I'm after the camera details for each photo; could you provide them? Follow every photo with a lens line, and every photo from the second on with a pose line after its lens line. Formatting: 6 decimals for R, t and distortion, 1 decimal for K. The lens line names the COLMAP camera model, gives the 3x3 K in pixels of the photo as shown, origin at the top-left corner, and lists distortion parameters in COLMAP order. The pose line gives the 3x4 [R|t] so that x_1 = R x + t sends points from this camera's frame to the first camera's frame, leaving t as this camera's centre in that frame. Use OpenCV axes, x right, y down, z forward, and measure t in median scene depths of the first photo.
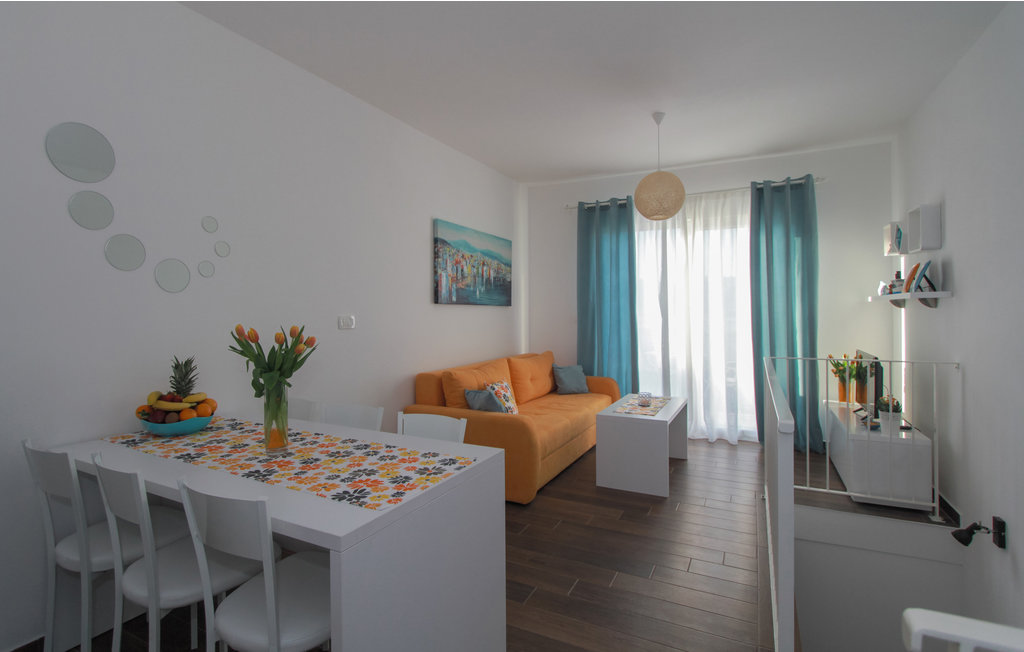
lens RADIAL K [[486.5, 0, 512.6], [0, 486.5, 302.6], [0, 0, 1]] dist [-0.003989, -0.000386]
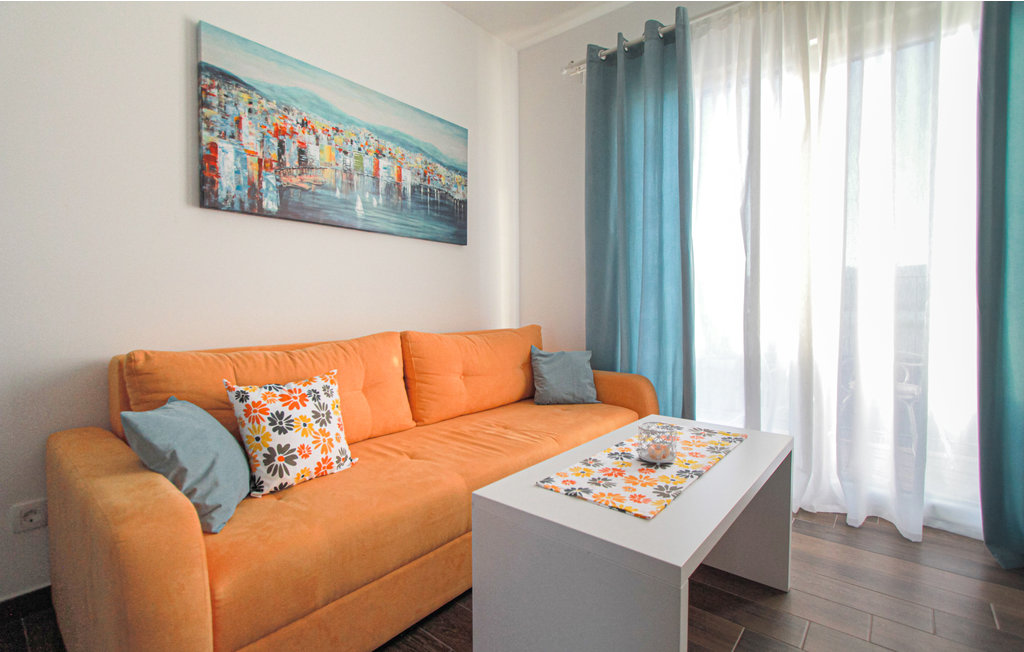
lens RADIAL K [[466.1, 0, 531.8], [0, 466.1, 319.1], [0, 0, 1]] dist [-0.002863, -0.000199]
pose [[0.977485, 0.009535, -0.210790, 0.199695], [0.001275, 0.998693, 0.051090, 0.070404], [0.211002, -0.050209, 0.976195, 0.507908]]
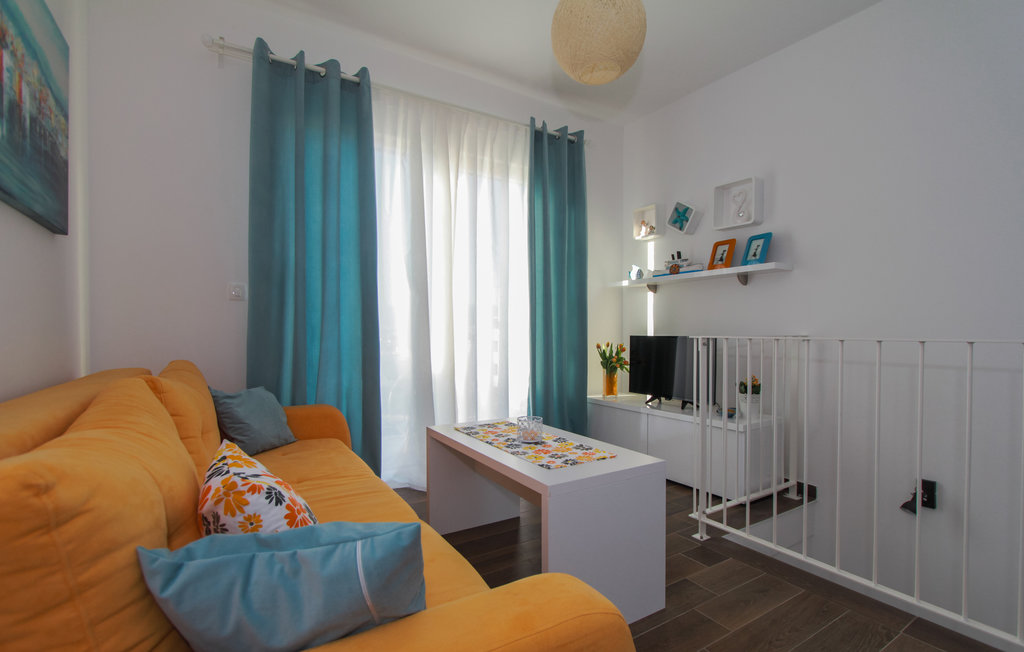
lens RADIAL K [[471.1, 0, 512.0], [0, 471.1, 326.0], [0, 0, 1]] dist [0.001677, 0.000646]
pose [[0.534594, 0.017789, 0.844922, -0.123064], [-0.018080, 0.999790, -0.009610, 0.074286], [-0.844916, -0.010139, 0.534803, 0.587301]]
